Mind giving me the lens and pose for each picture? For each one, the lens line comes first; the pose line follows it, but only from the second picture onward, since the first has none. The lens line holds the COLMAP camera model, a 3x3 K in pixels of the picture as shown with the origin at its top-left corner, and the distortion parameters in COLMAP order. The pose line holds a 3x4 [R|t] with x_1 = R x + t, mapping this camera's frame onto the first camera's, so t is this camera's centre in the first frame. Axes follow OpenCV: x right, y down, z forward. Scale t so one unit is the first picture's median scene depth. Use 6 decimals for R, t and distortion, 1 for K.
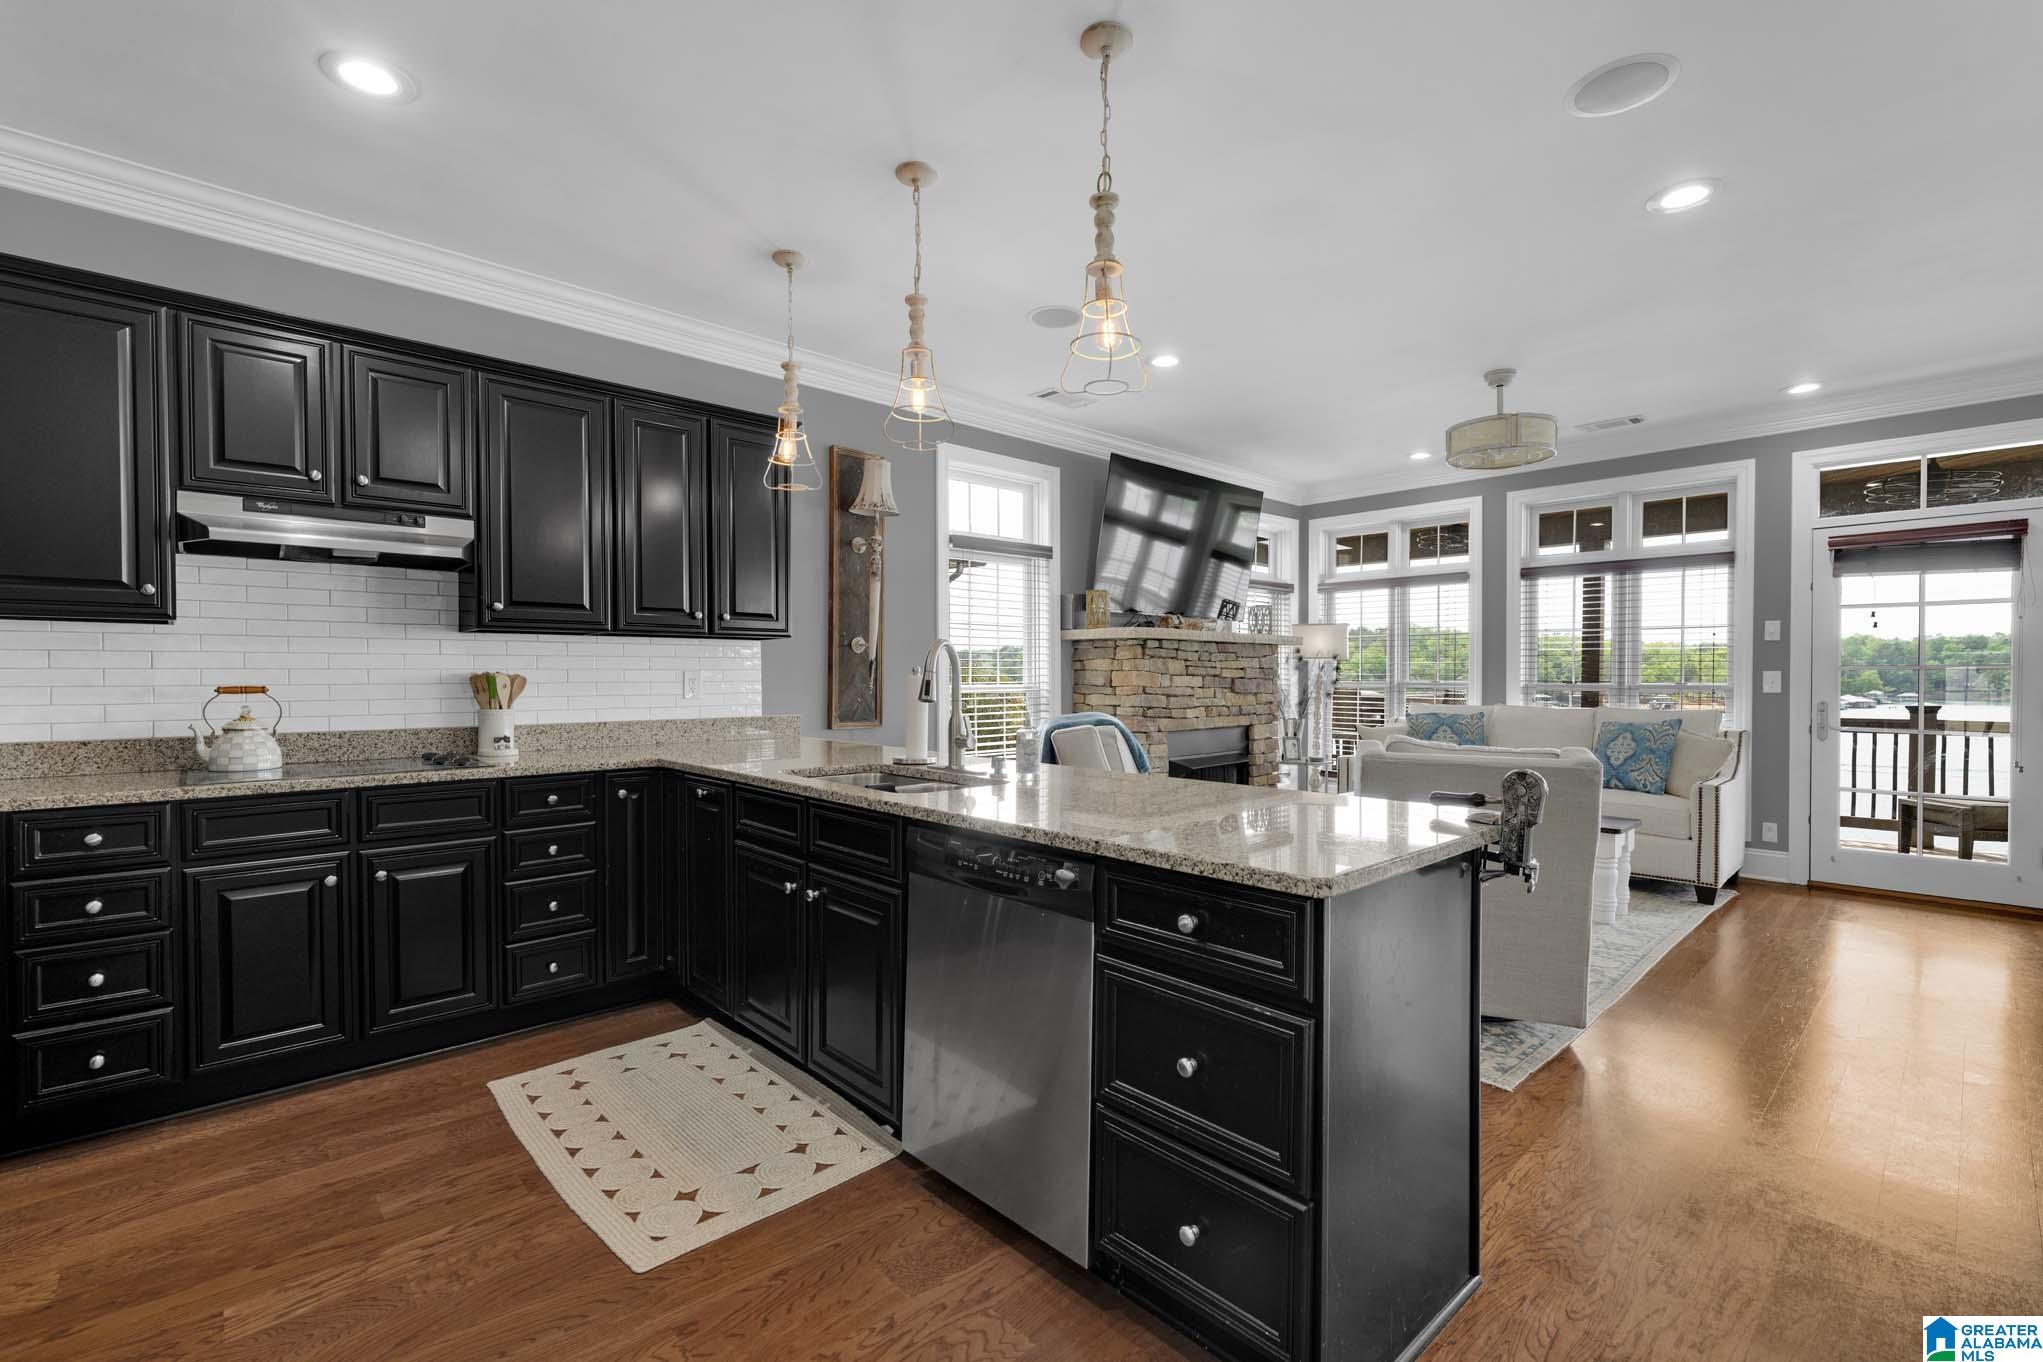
lens RADIAL K [[807.9, 0, 1093.9], [0, 807.9, 690.9], [0, 0, 1]] dist [-0.006404, -0.000034]
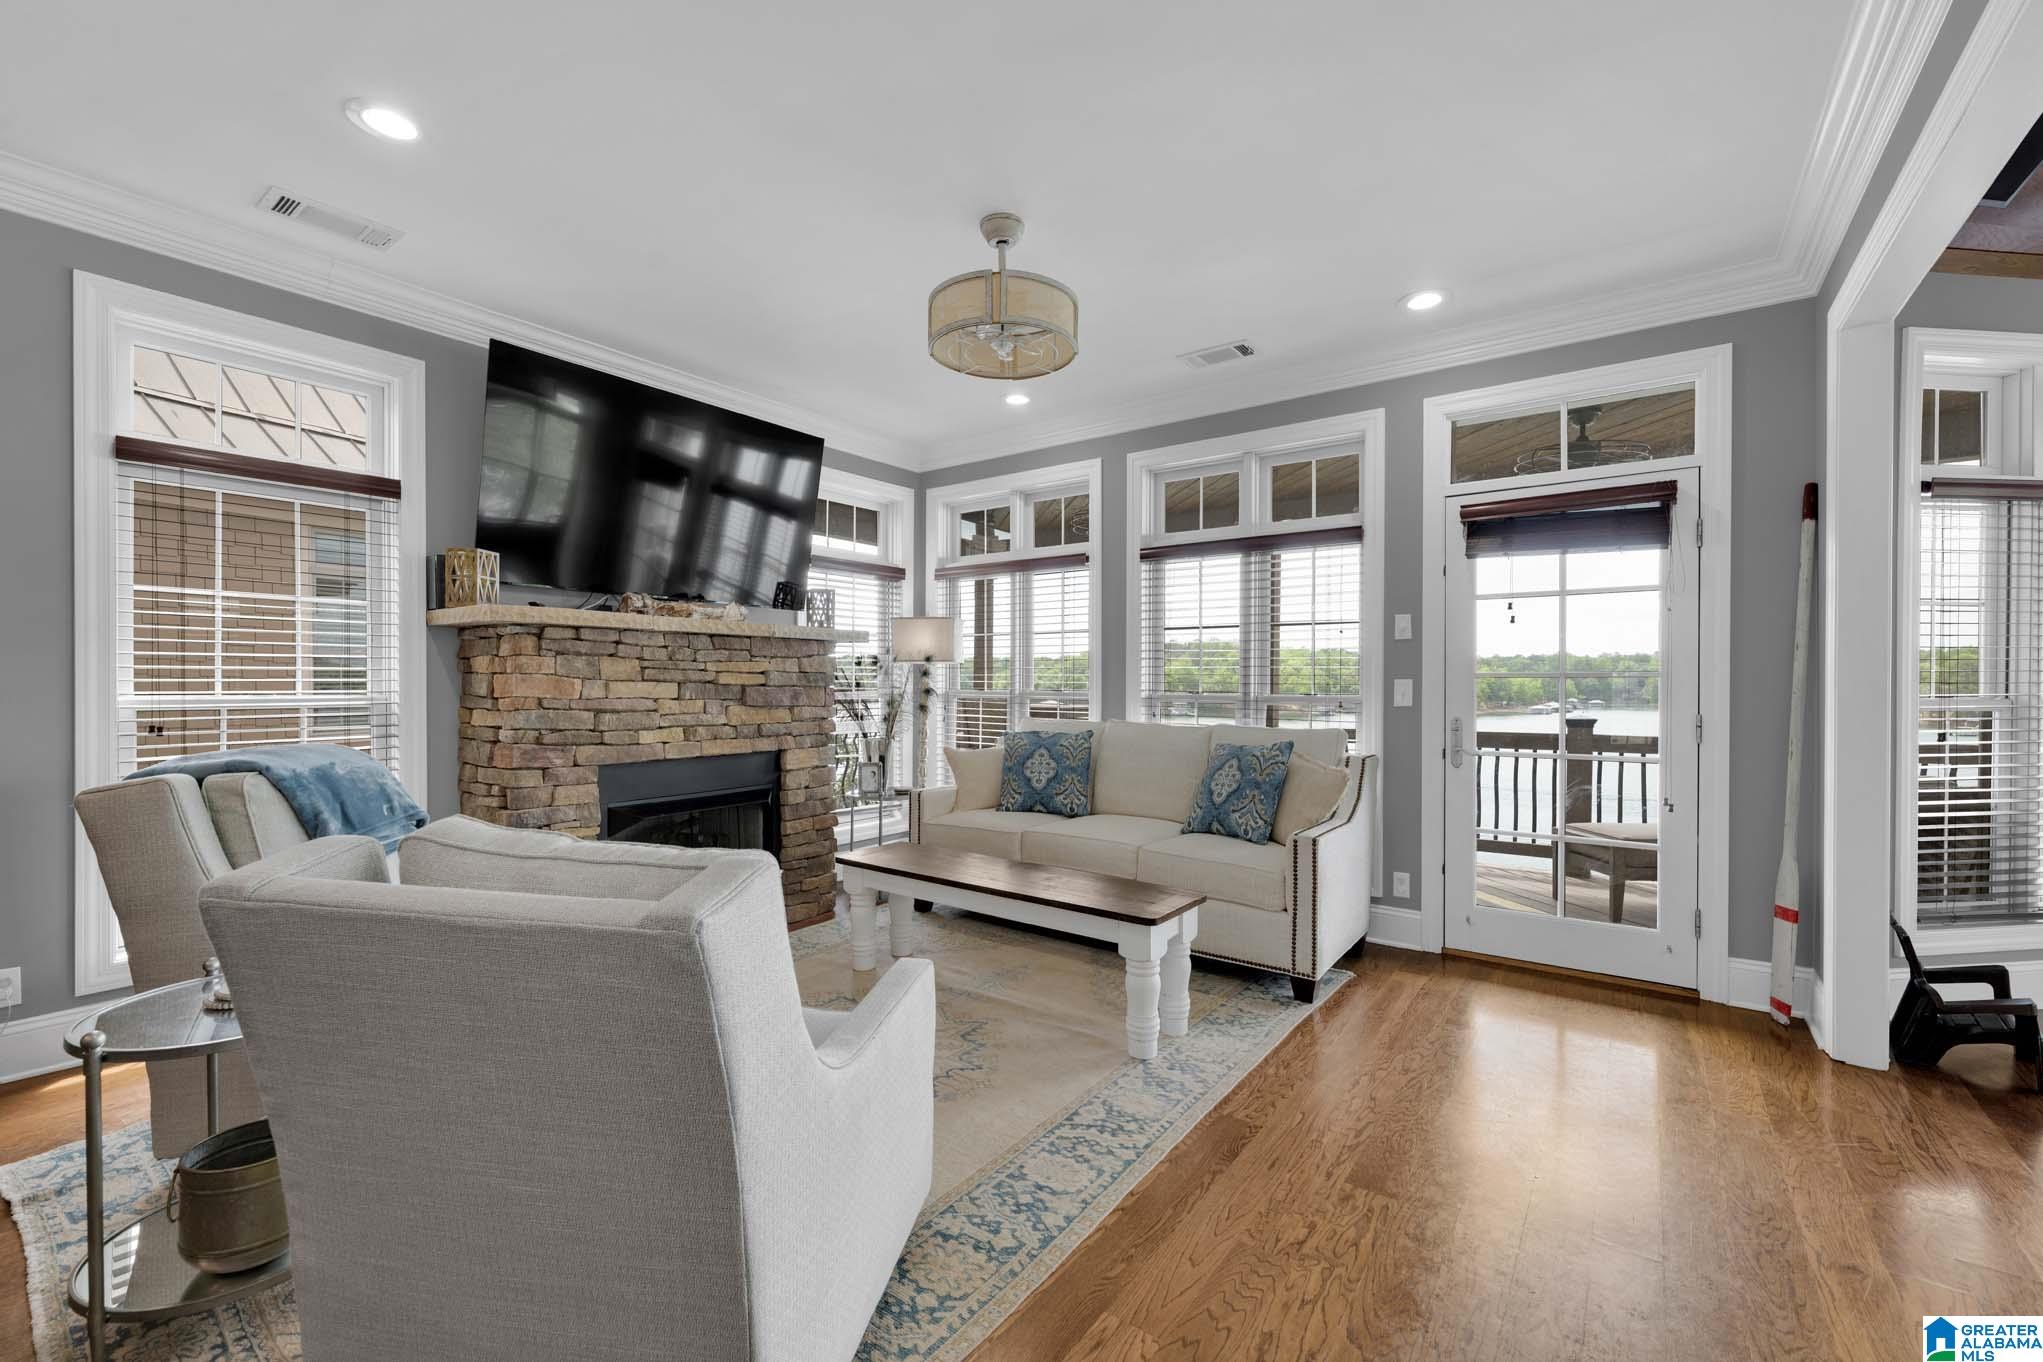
lens RADIAL K [[807.9, 0, 1035.6], [0, 807.9, 691.5], [0, 0, 1]] dist [-0.006404, -0.000034]
pose [[0.982381, 0.001979, 0.186880, 0.334066], [-0.000197, 0.999954, -0.009553, -0.004537], [-0.186890, 0.009348, 0.982336, 0.286093]]
